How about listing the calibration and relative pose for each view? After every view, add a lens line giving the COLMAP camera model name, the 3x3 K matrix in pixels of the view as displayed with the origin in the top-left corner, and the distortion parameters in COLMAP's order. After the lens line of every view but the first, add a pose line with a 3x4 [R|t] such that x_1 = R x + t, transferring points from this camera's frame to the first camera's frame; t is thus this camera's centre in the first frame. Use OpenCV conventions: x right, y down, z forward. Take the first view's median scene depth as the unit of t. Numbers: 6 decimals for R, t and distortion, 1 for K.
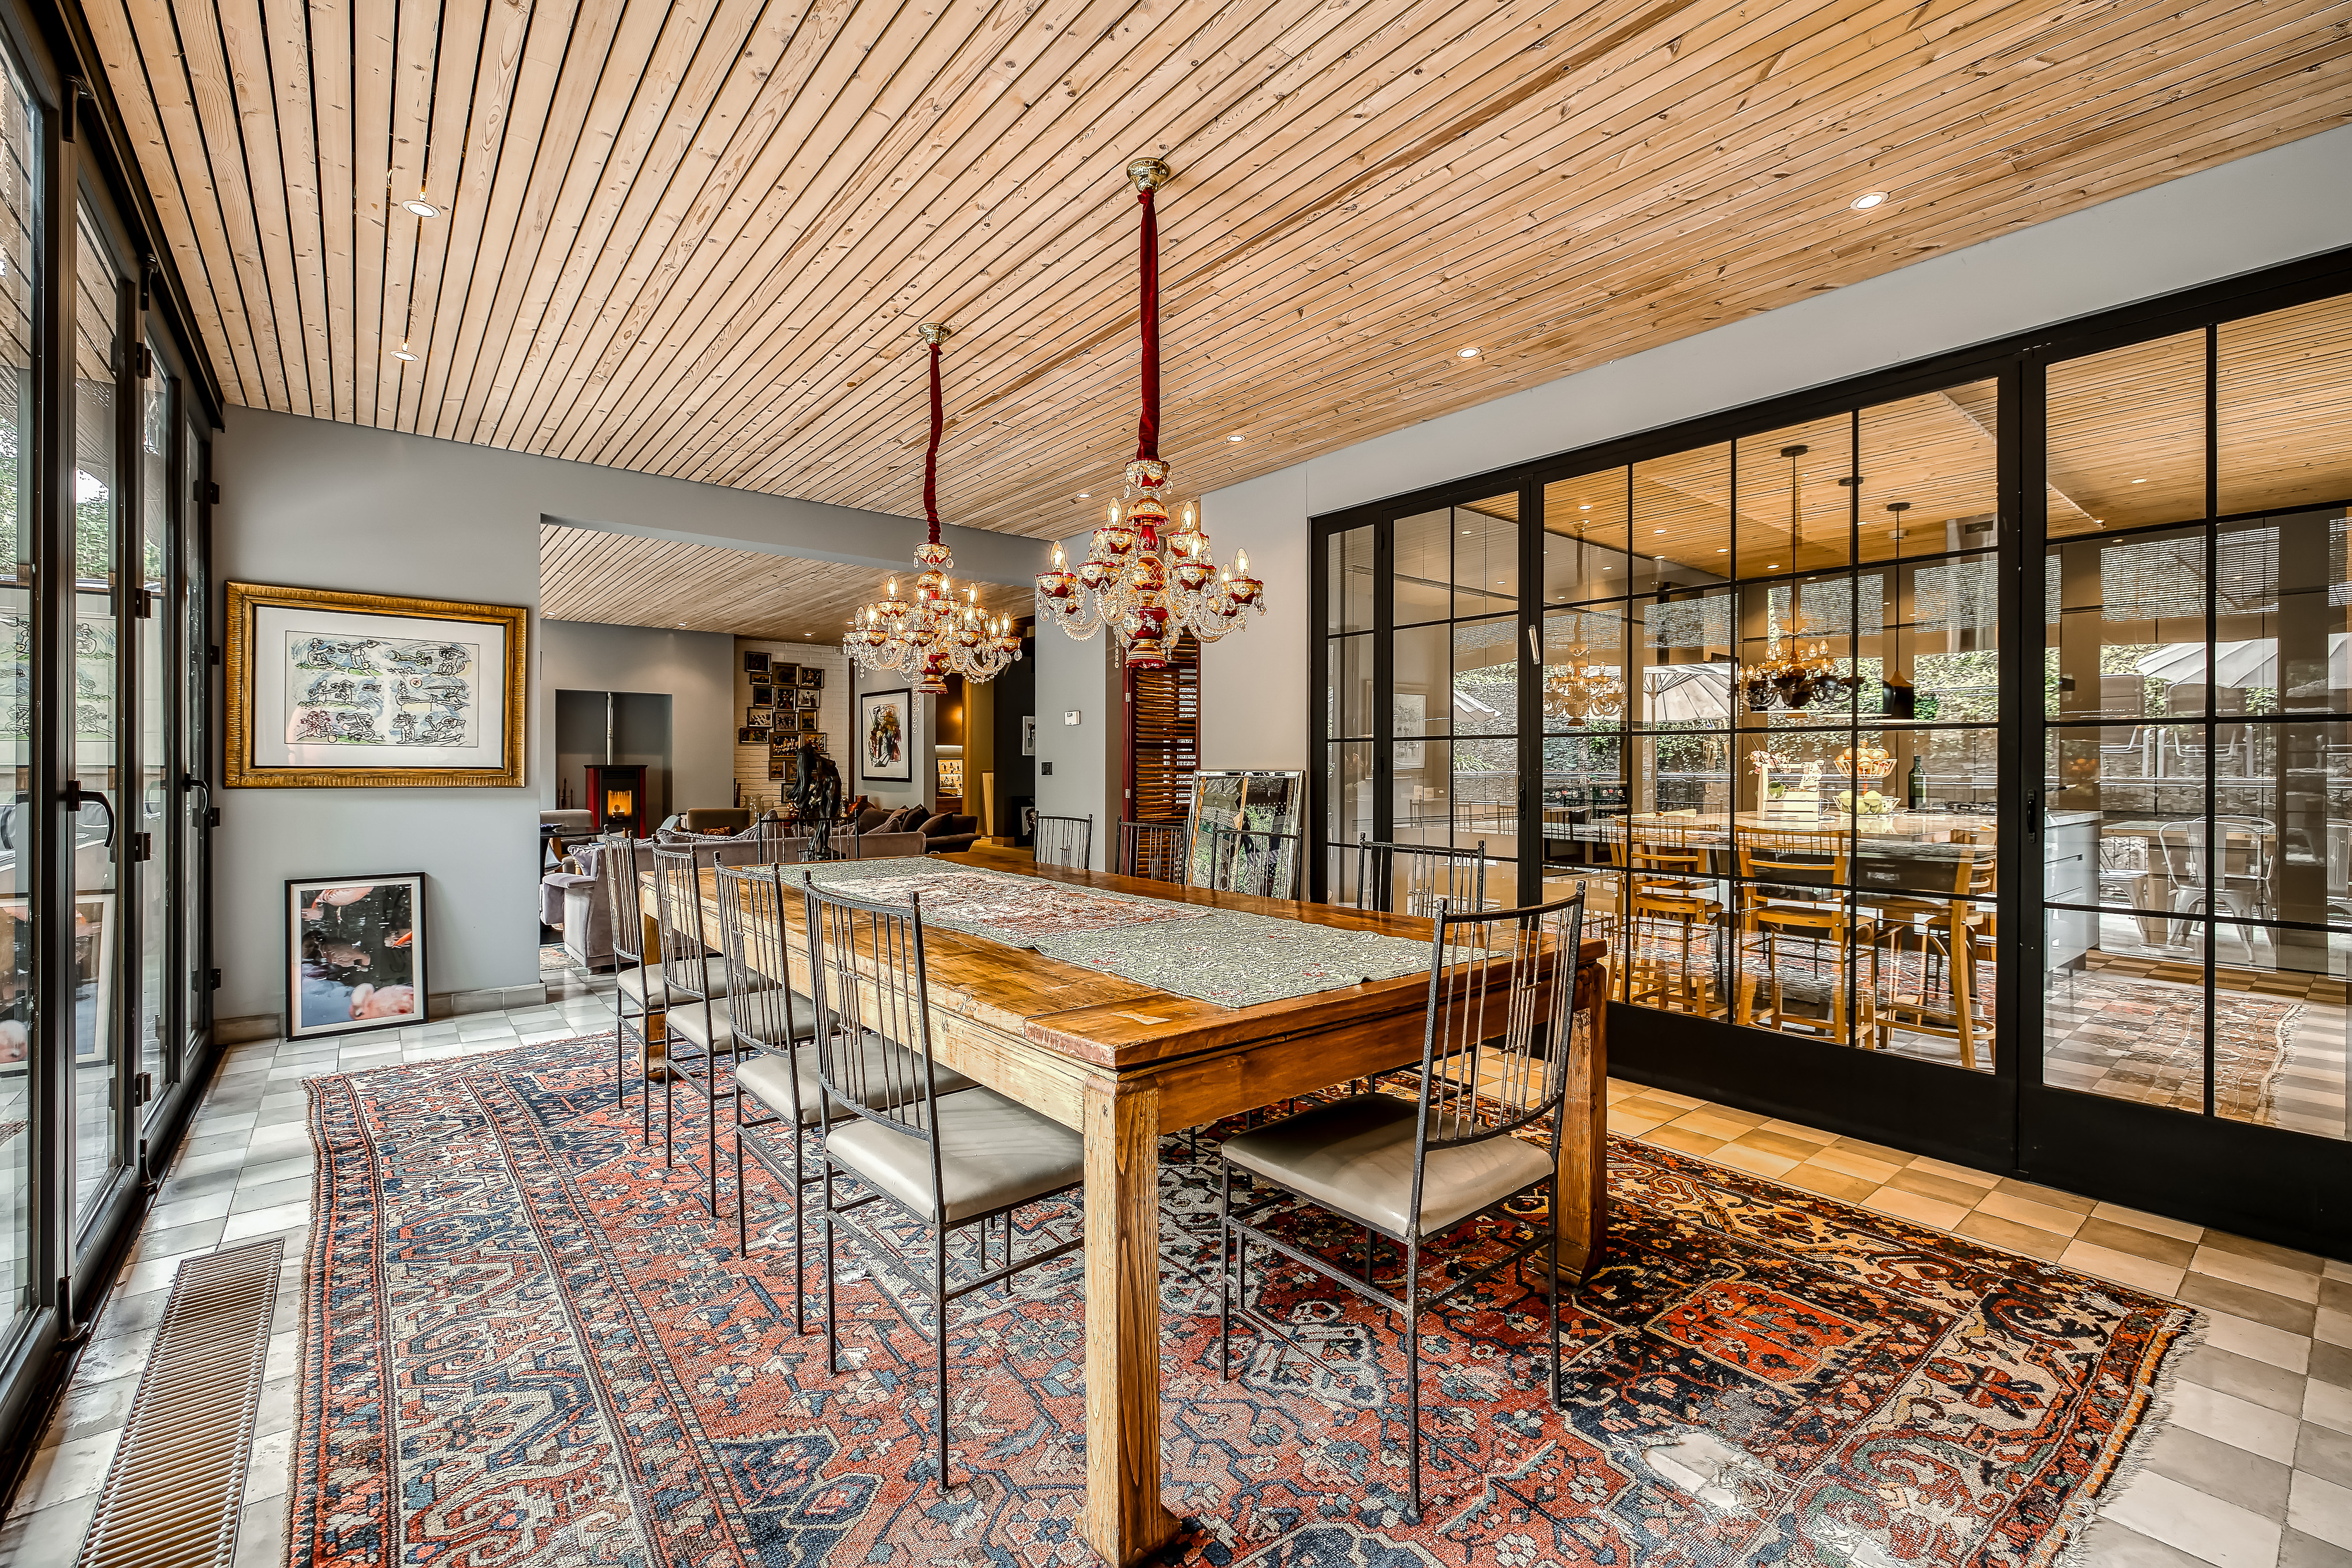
lens RADIAL K [[991.9, 0, 1167.4], [0, 991.9, 769.9], [0, 0, 1]] dist [0.000239, 0.000019]
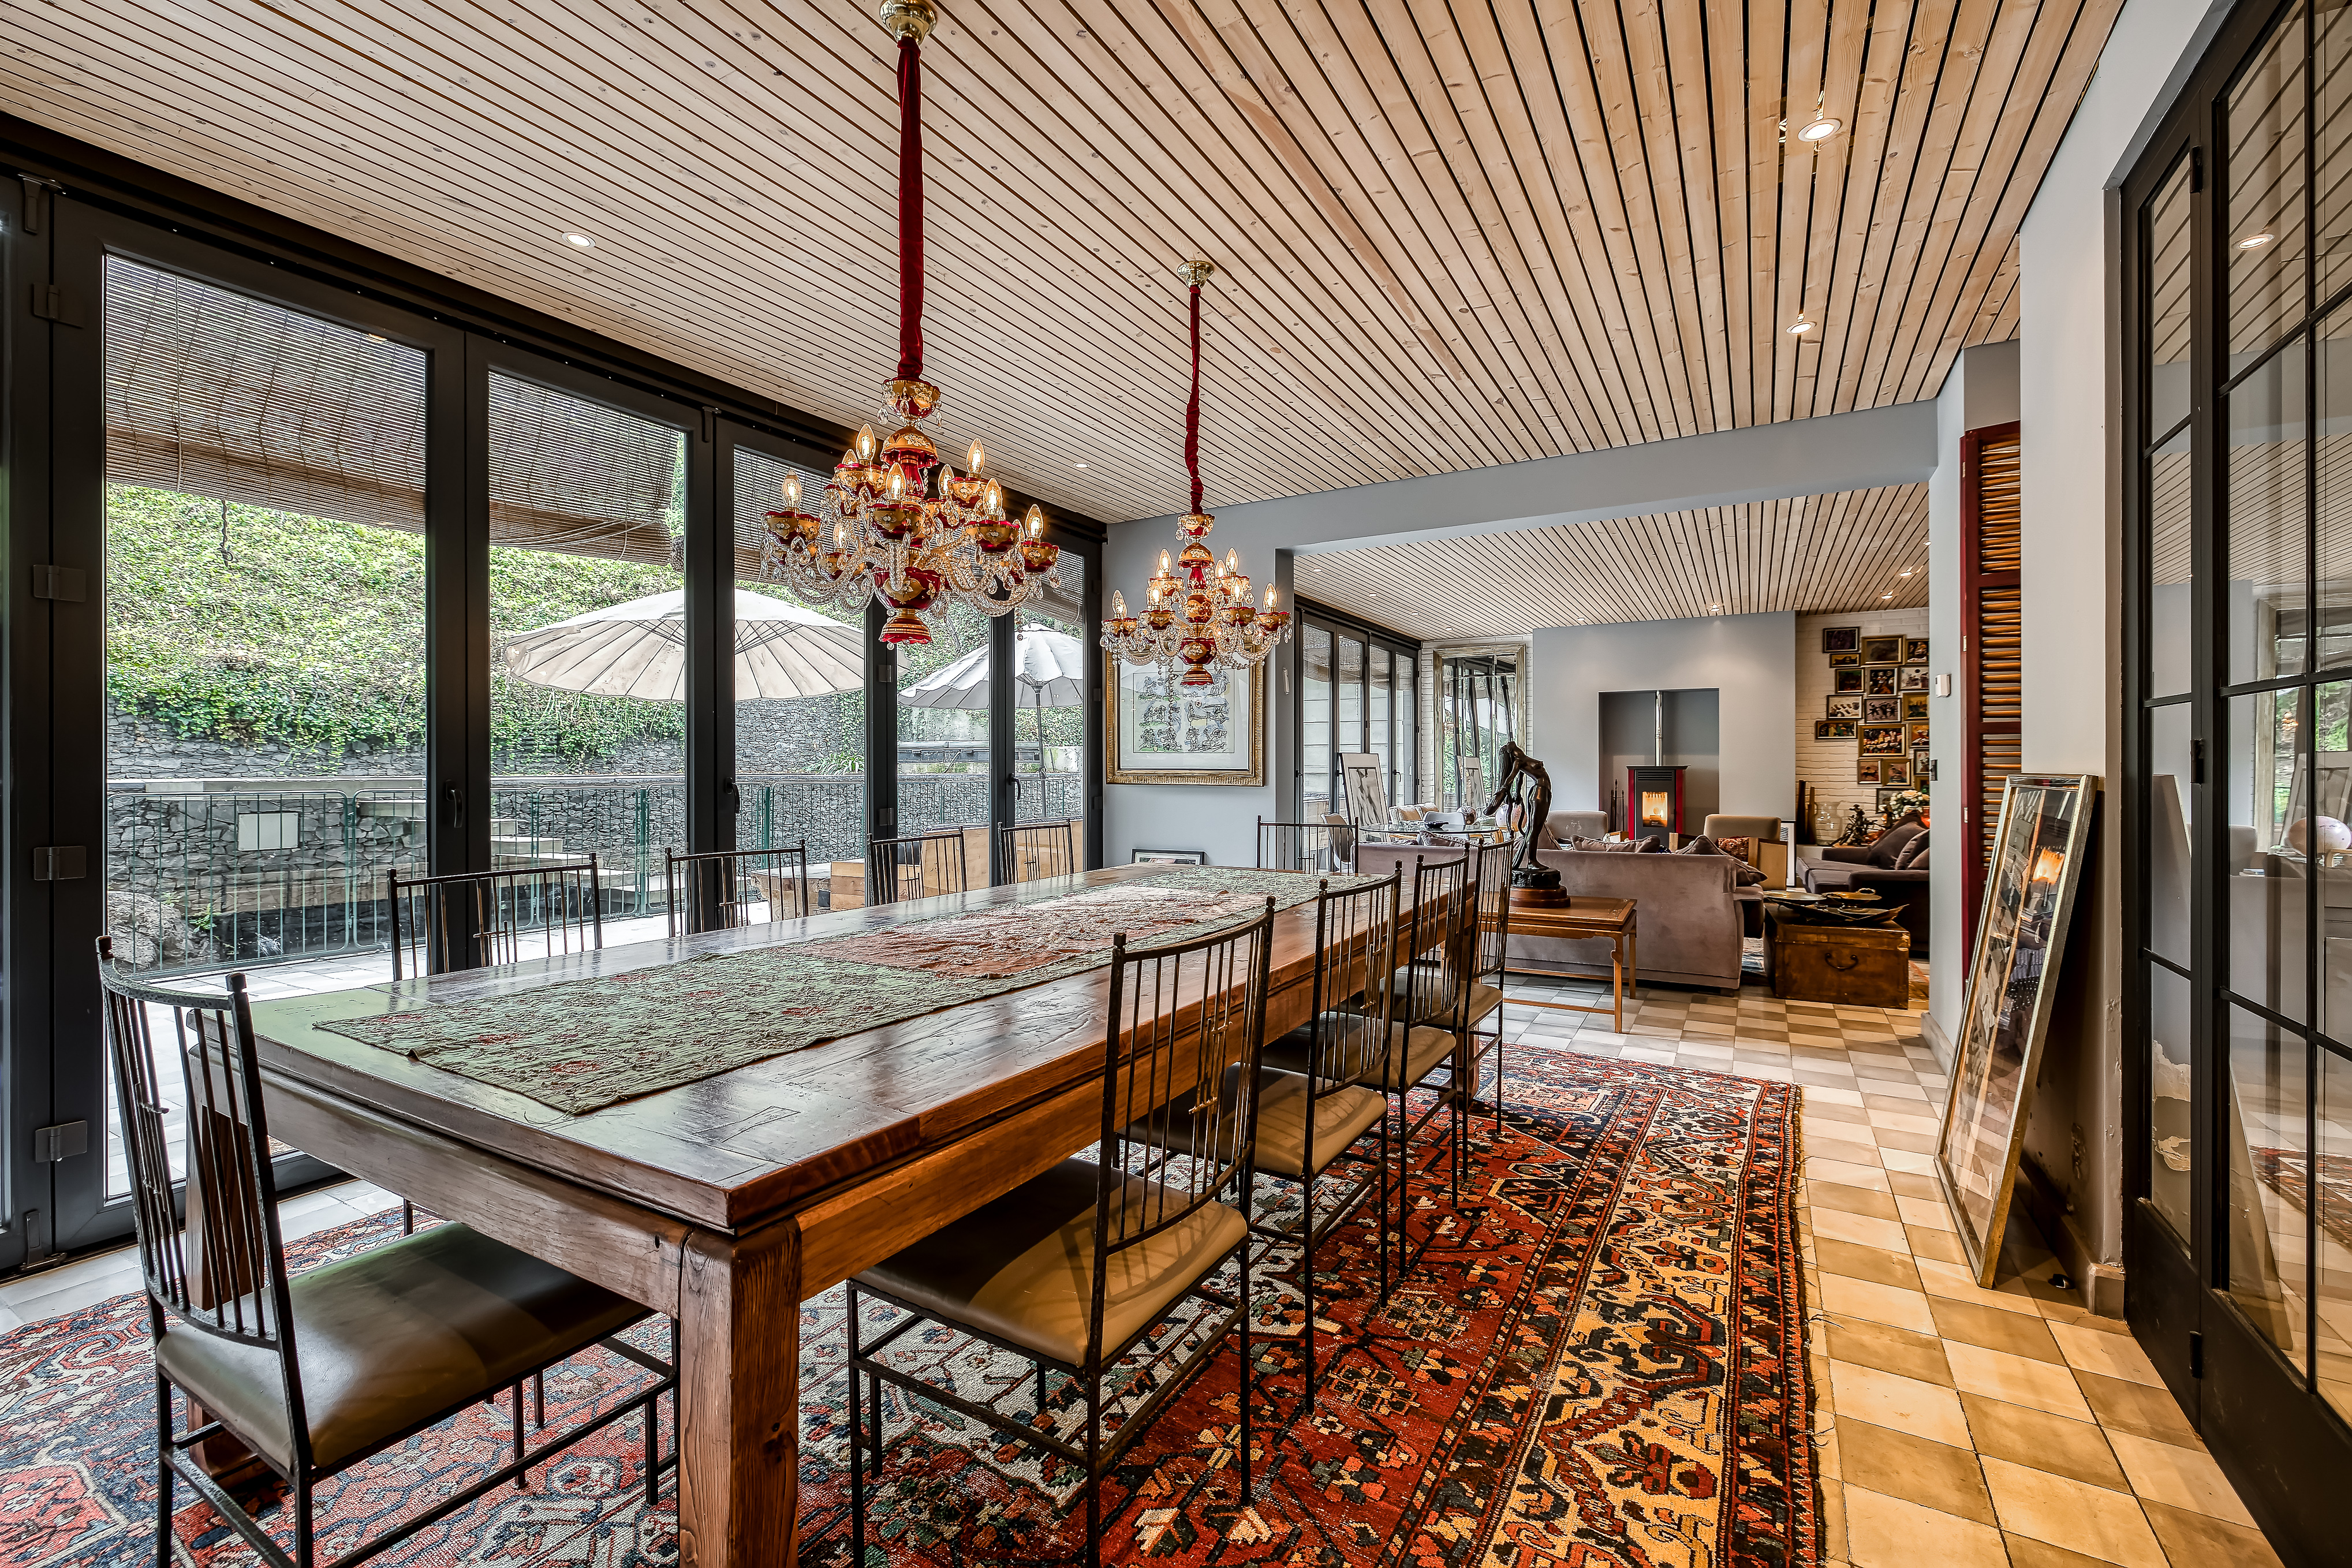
lens RADIAL K [[991.9, 0, 1167.4], [0, 991.9, 769.9], [0, 0, 1]] dist [0.000239, 0.000019]
pose [[0.343637, -0.002896, -0.939098, 0.194788], [0.001093, 0.999996, -0.002684, 0.000949], [0.939102, -0.000104, 0.343638, 0.222701]]
